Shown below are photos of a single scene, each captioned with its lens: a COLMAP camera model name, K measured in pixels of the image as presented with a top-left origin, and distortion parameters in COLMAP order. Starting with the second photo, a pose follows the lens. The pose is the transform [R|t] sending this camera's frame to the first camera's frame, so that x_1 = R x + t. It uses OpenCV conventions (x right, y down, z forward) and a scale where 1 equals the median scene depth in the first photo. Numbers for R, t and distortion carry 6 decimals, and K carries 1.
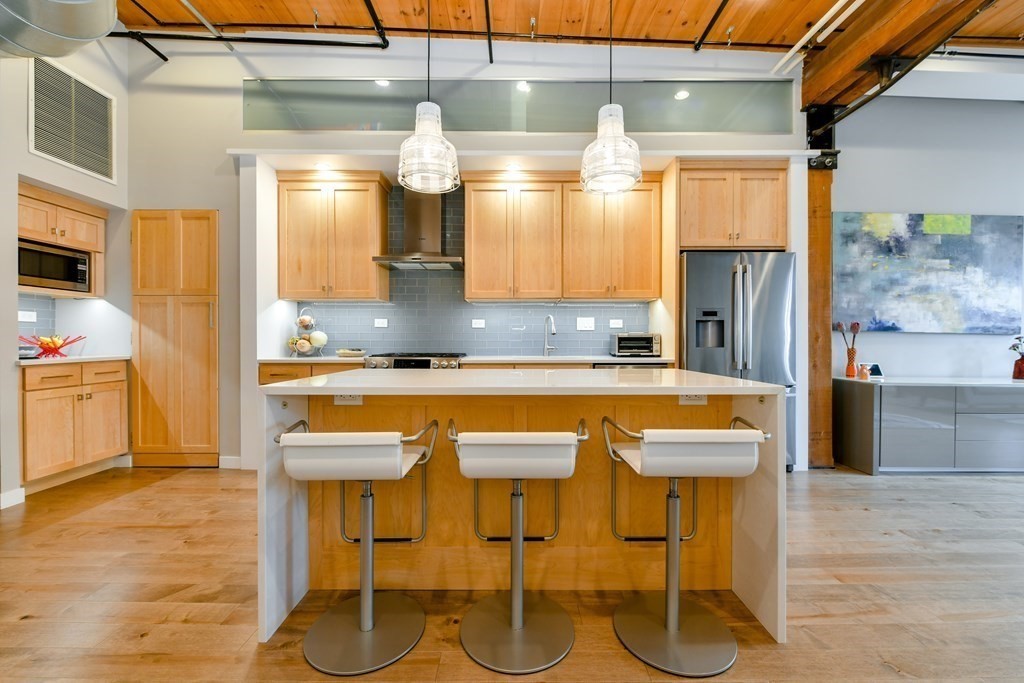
lens RADIAL K [[408.7, 0, 515.6], [0, 408.7, 342.2], [0, 0, 1]] dist [-0.000129, -0.002692]
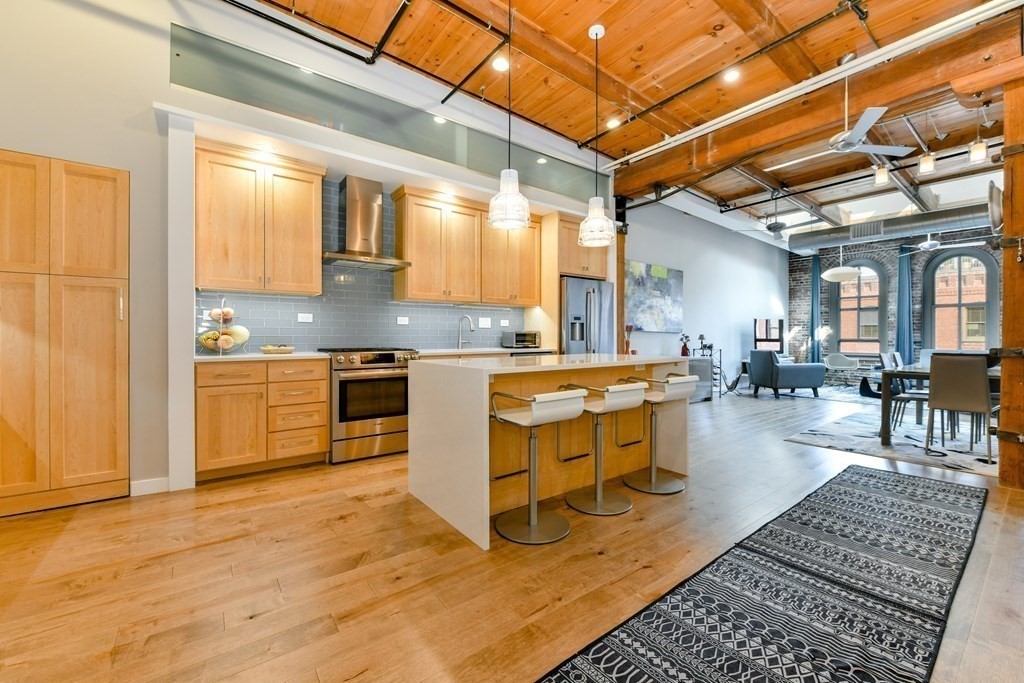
lens RADIAL K [[408.7, 0, 517.2], [0, 408.7, 336.9], [0, 0, 1]] dist [-0.000129, -0.002692]
pose [[0.800171, -0.001697, 0.599769, -0.555108], [0.002308, 0.999997, -0.000250, -0.000607], [-0.599767, 0.001584, 0.800173, -0.079516]]
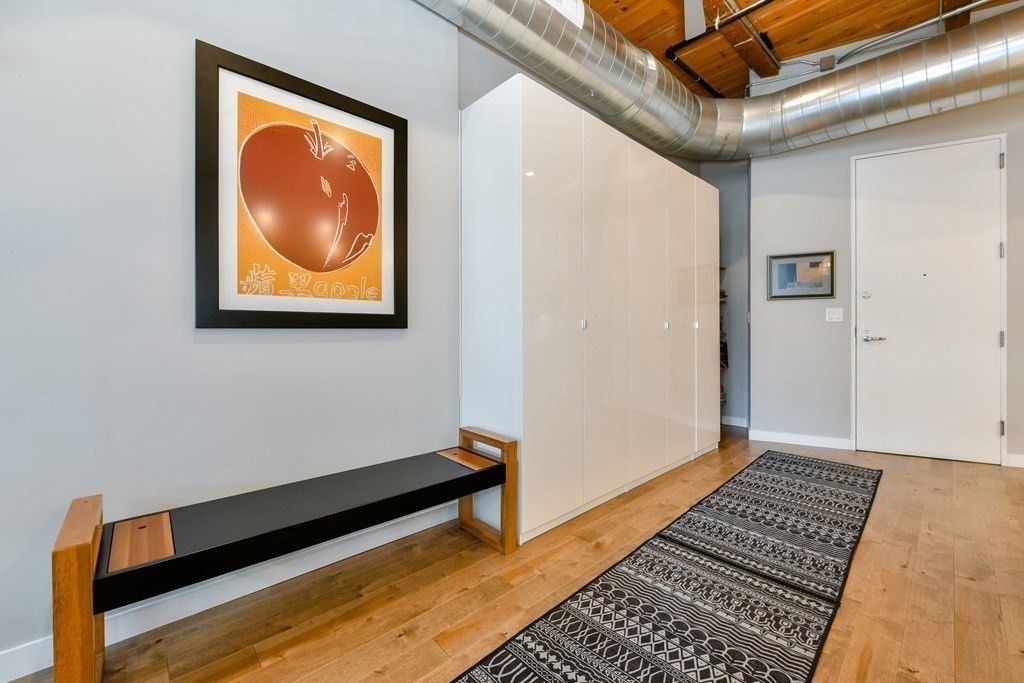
lens RADIAL K [[408.7, 0, 518.2], [0, 408.7, 332.0], [0, 0, 1]] dist [-0.000129, -0.002692]
pose [[-0.730826, 0.003961, -0.682553, 0.584244], [0.000002, 0.999983, 0.005801, -0.001020], [0.682564, 0.004239, -0.730813, 0.280652]]
